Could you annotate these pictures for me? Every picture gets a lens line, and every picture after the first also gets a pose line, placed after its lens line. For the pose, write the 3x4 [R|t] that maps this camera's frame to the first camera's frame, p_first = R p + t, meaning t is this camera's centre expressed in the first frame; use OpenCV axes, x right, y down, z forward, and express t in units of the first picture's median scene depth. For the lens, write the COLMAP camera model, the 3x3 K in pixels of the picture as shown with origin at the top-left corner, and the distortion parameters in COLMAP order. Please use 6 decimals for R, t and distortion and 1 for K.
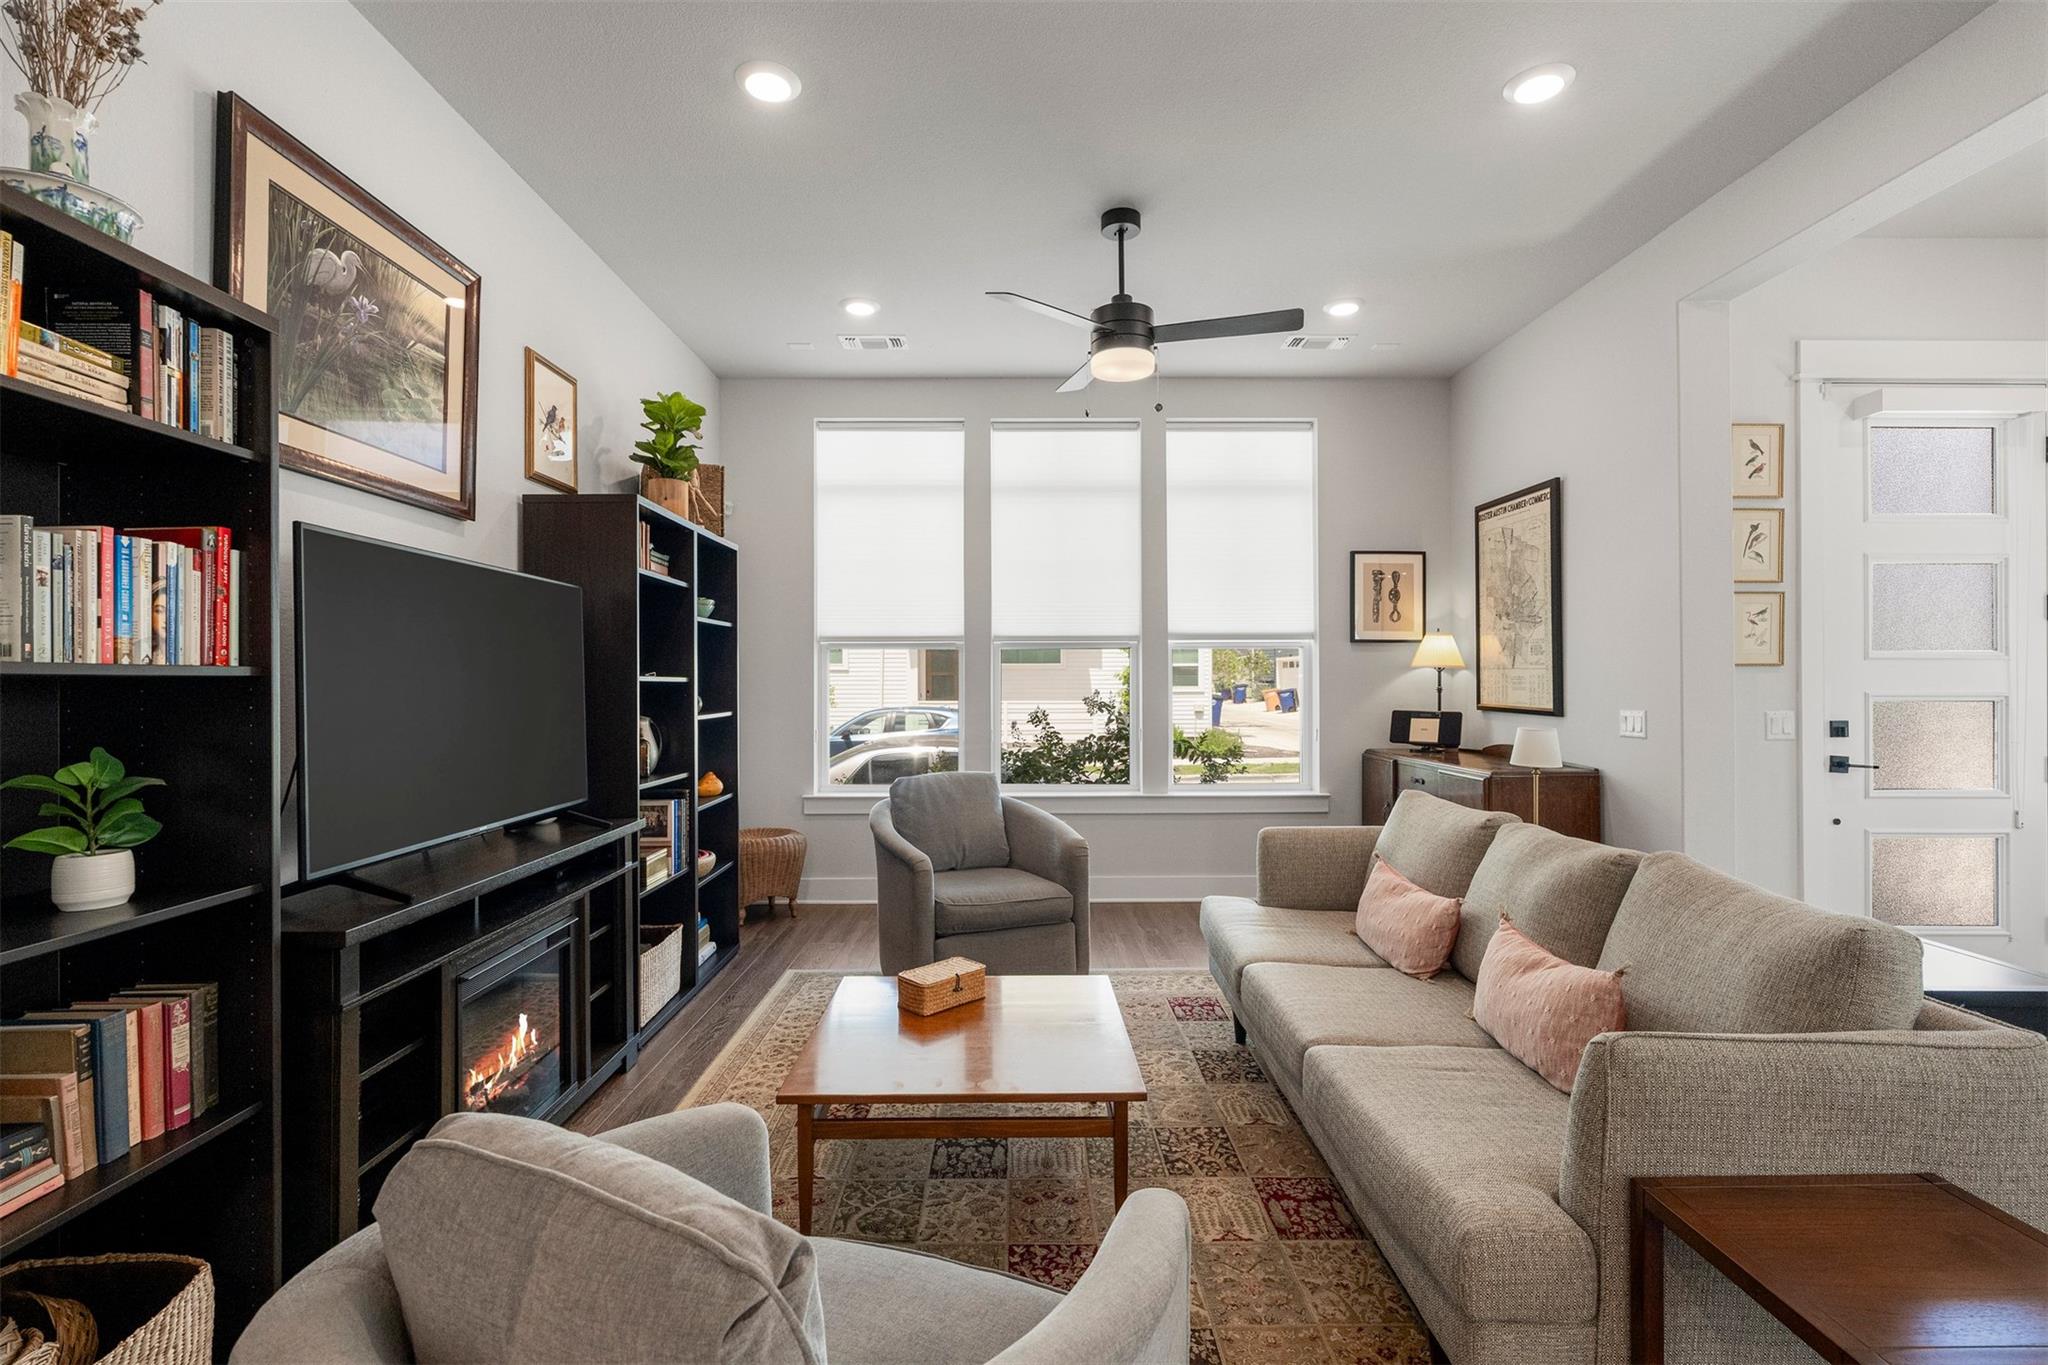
lens RADIAL K [[923.1, 0, 1020.6], [0, 923.1, 671.8], [0, 0, 1]] dist [-0.011278, 0.003777]
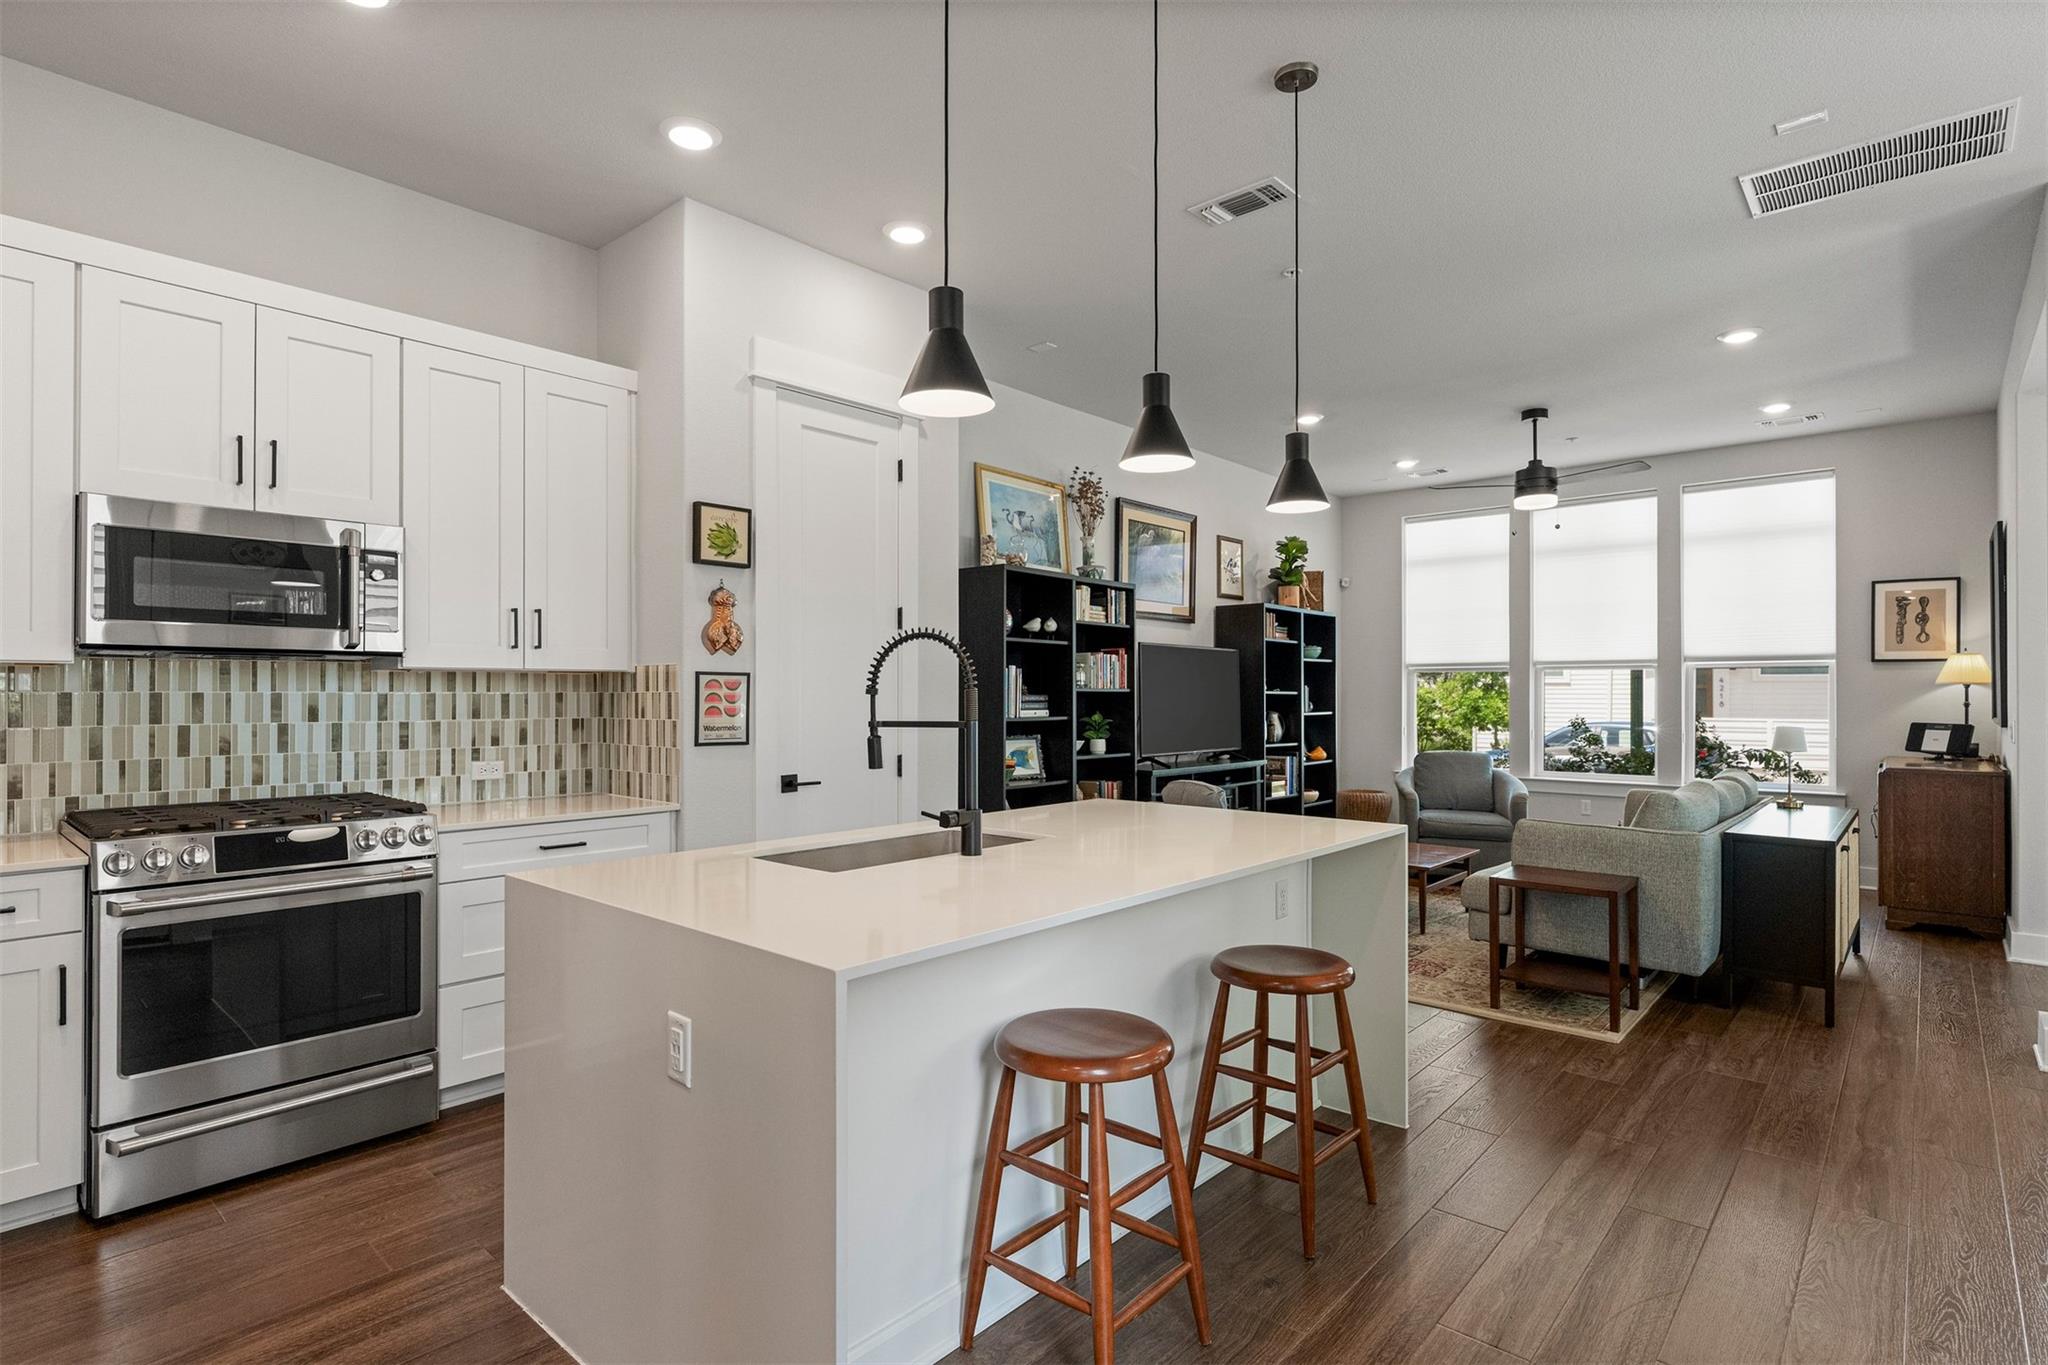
lens RADIAL K [[1015.9, 0, 1026.2], [0, 1015.9, 686.6], [0, 0, 1]] dist [0.000826, 0.000570]
pose [[0.742097, -0.000884, -0.670292, 0.668493], [0.002513, 0.999996, 0.001463, -0.009448], [0.670288, -0.002770, 0.742096, -0.980105]]
